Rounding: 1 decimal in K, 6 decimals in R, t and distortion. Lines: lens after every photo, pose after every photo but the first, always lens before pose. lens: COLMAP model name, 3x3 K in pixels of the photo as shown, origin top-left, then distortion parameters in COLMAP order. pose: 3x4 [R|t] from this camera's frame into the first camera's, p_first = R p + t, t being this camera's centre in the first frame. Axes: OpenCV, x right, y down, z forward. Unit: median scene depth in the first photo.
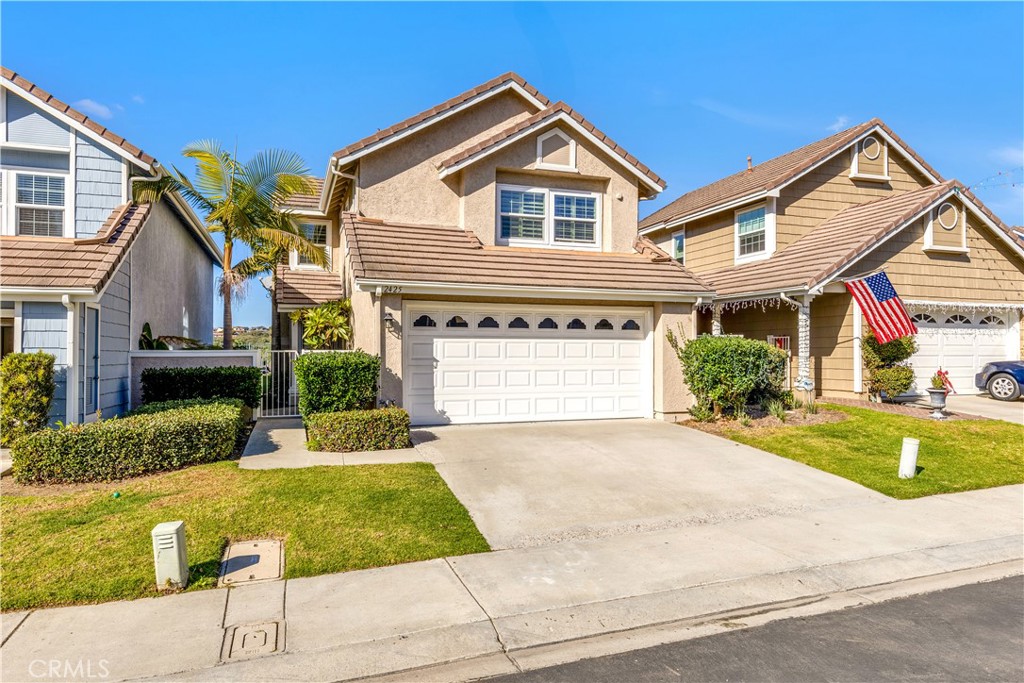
lens RADIAL K [[615.4, 0, 511.5], [0, 615.4, 345.0], [0, 0, 1]] dist [0.003547, 0.001771]
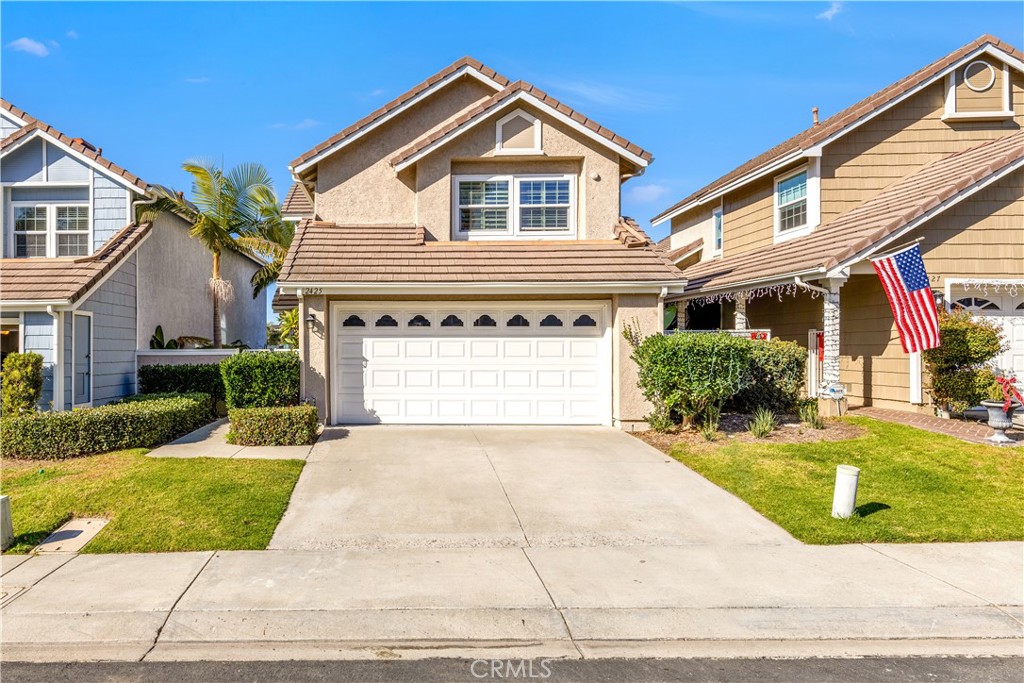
lens RADIAL K [[654.6, 0, 511.2], [0, 654.6, 340.7], [0, 0, 1]] dist [0.006071, -0.001928]
pose [[0.936766, -0.004234, -0.349931, 0.474807], [0.006053, 0.999973, 0.004104, -0.009086], [0.349904, -0.005963, 0.936766, 0.082006]]
